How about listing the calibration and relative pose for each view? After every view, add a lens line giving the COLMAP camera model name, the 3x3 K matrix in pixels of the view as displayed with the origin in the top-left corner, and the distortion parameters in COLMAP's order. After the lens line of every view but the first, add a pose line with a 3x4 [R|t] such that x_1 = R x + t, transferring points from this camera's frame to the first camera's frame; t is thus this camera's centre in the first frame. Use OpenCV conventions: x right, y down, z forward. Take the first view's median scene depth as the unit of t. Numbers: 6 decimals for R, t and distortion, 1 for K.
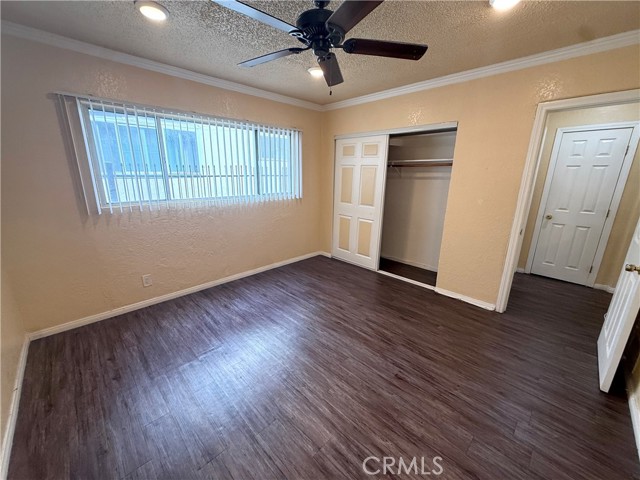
lens RADIAL K [[255.1, 0, 319.3], [0, 255.1, 239.8], [0, 0, 1]] dist [-0.000789, 0.000103]
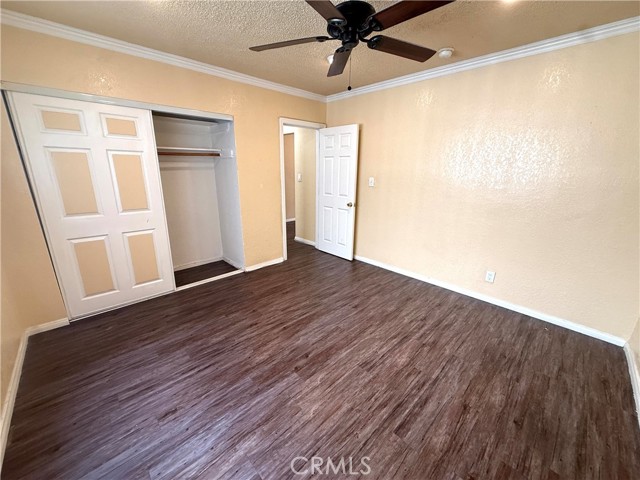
lens RADIAL K [[255.1, 0, 319.3], [0, 255.1, 239.8], [0, 0, 1]] dist [-0.000789, 0.000103]
pose [[0.013492, -0.285536, 0.958273, -0.585242], [0.247026, 0.929606, 0.273516, -0.156707], [-0.968915, 0.233028, 0.083077, 0.597814]]
